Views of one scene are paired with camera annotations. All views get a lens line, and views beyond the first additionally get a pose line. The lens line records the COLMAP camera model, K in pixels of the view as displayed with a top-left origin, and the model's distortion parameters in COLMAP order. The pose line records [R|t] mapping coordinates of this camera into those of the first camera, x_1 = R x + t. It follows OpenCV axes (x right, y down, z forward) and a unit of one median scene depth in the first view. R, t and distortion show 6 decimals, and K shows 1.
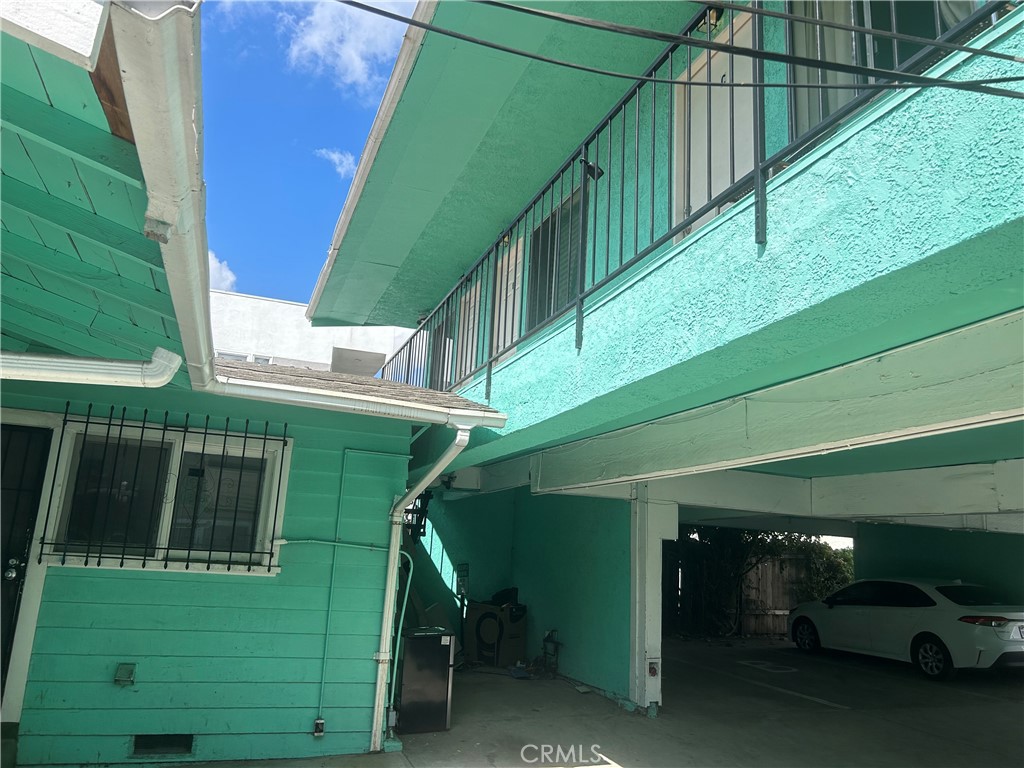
lens RADIAL K [[776.1, 0, 512.0], [0, 776.1, 384.0], [0, 0, 1]] dist [0.006724, -0.005789]
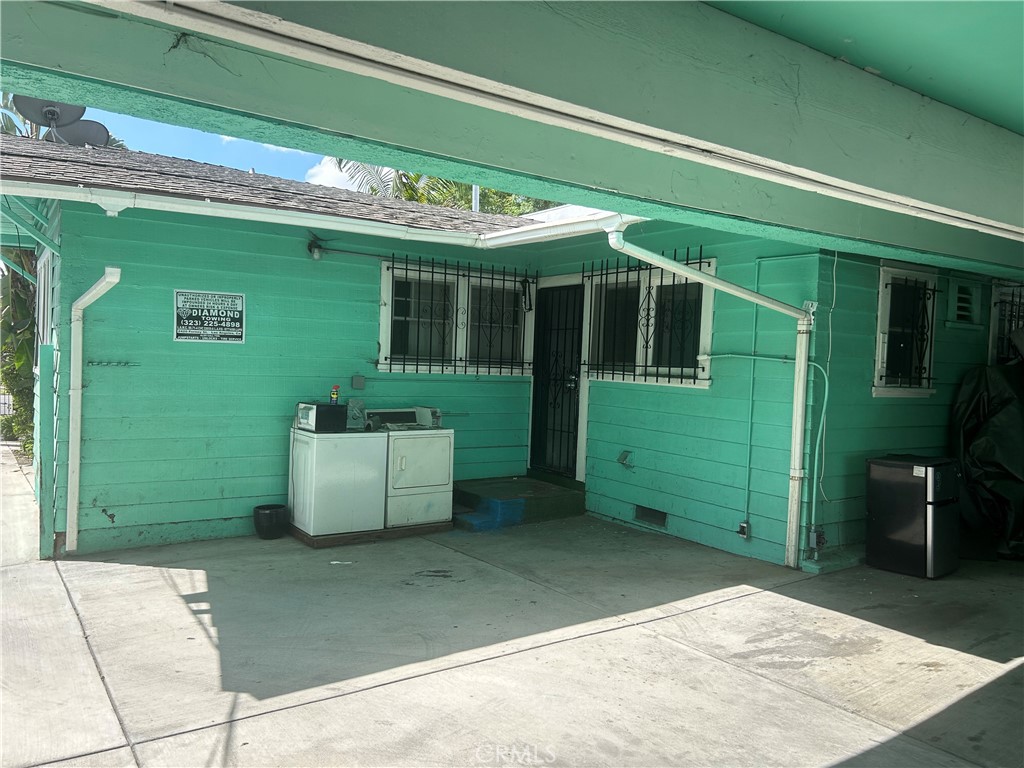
lens RADIAL K [[776.1, 0, 512.0], [0, 776.1, 384.0], [0, 0, 1]] dist [0.006724, -0.005789]
pose [[0.230093, -0.008955, -0.973128, 0.693340], [0.197268, 0.979627, 0.037628, 0.149157], [0.952965, -0.200624, 0.227172, 0.504608]]
